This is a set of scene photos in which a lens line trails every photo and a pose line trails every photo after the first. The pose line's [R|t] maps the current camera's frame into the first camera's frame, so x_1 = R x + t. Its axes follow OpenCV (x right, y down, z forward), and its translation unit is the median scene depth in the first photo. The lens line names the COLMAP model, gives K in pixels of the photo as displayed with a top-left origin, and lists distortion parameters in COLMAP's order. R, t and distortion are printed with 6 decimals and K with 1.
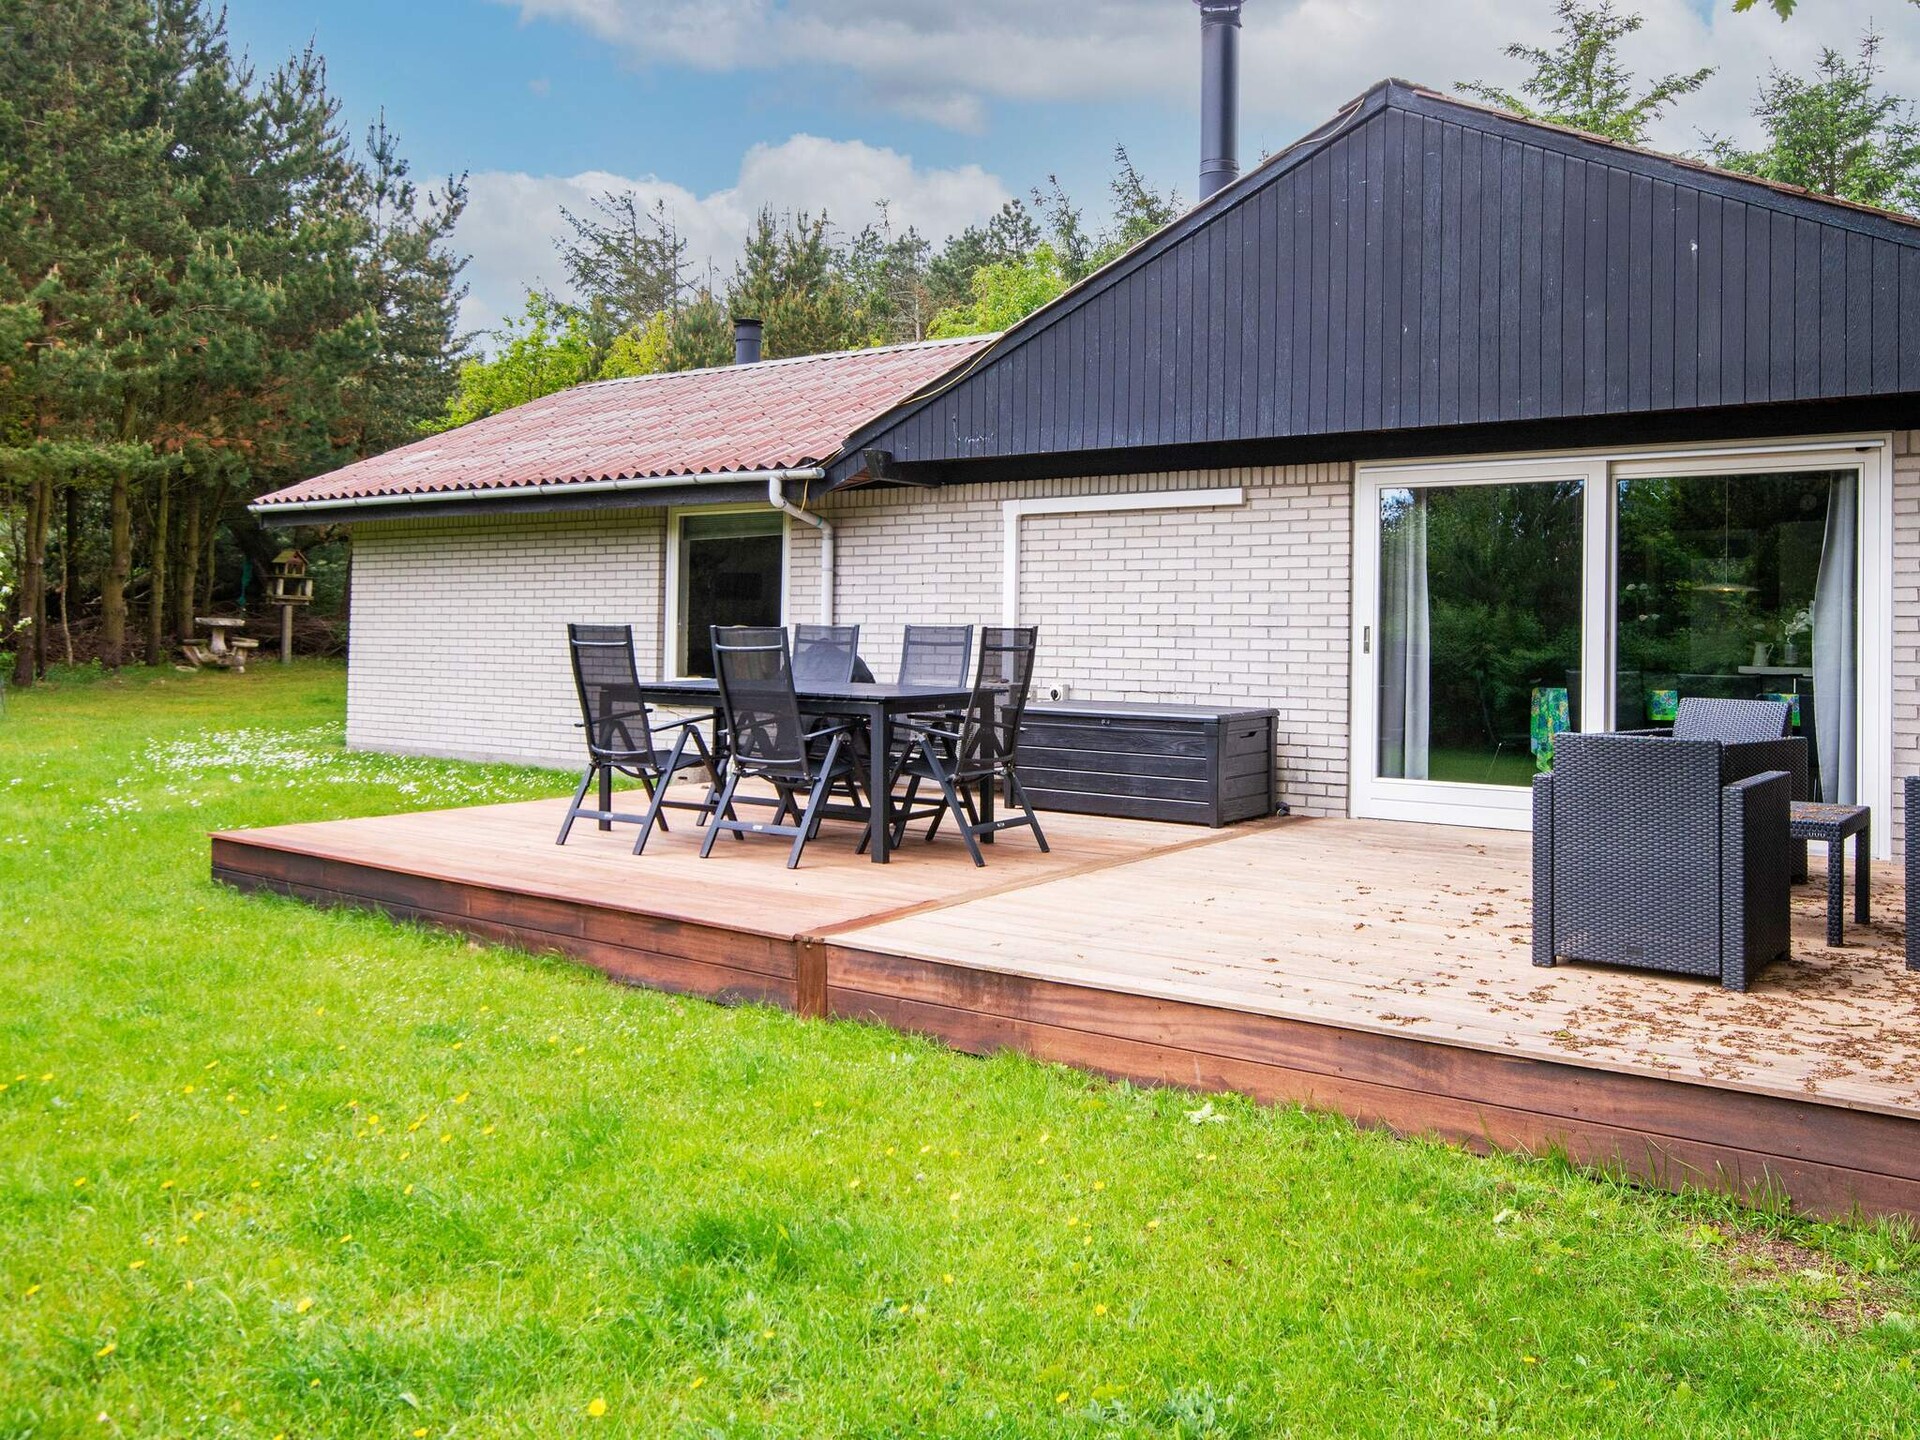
lens RADIAL K [[3423.3, 0, 960.0], [0, 3423.3, 720.0], [0, 0, 1]] dist [-0.001027, 0.103850]
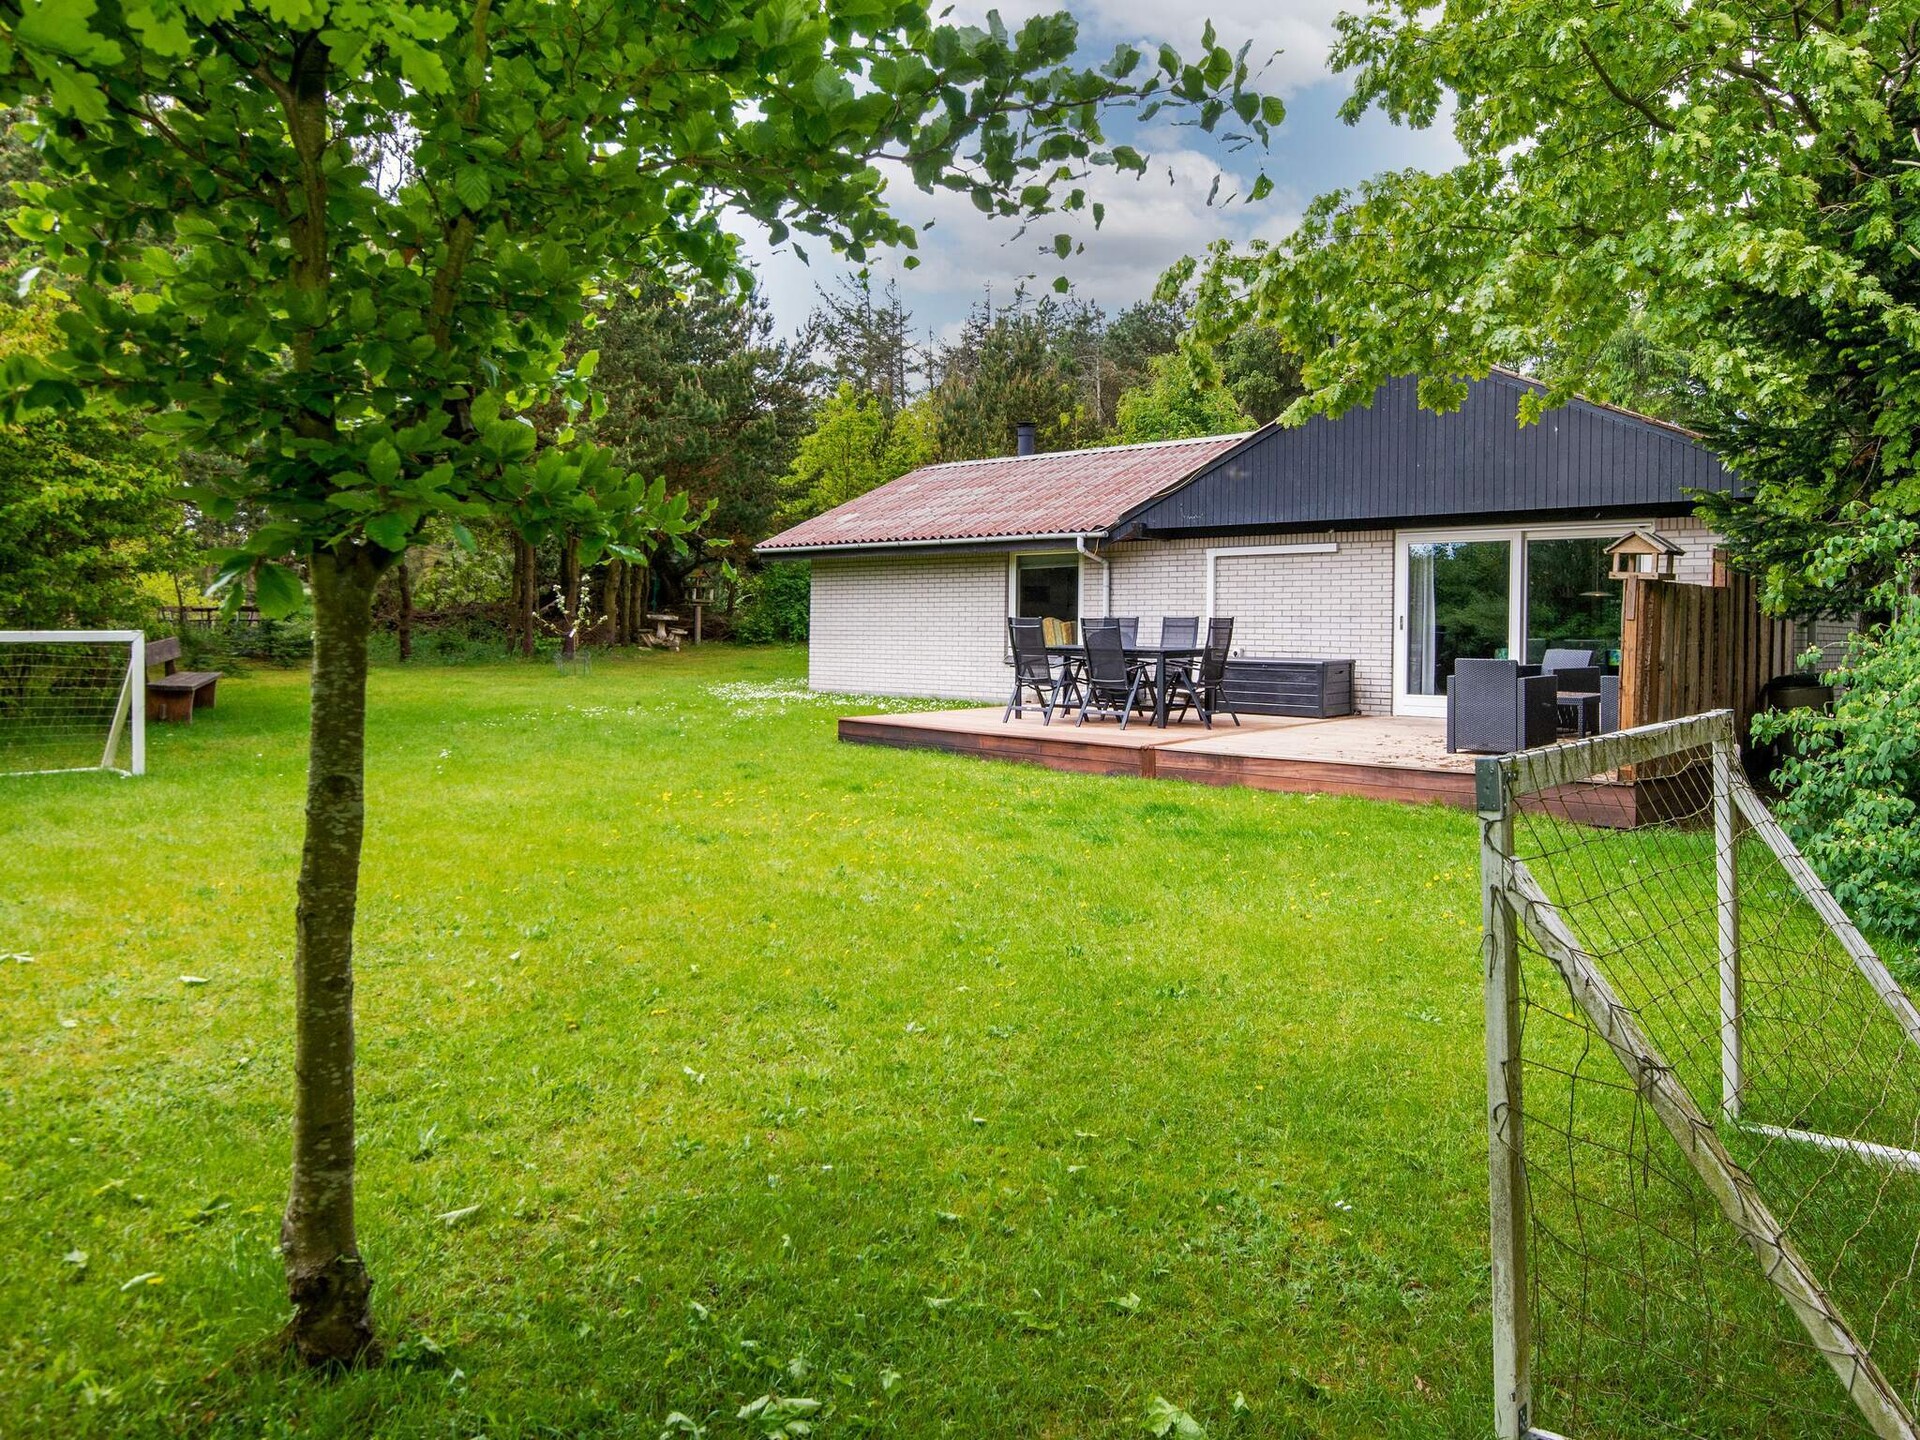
lens RADIAL K [[2689.0, 0, 960.0], [0, 2689.0, 720.0], [0, 0, 1]] dist [0.055356, 0.025121]
pose [[0.997964, -0.003723, -0.063674, -0.029381], [0.004392, 0.999937, 0.010370, 0.012986], [0.063631, -0.010629, 0.997917, -0.475897]]
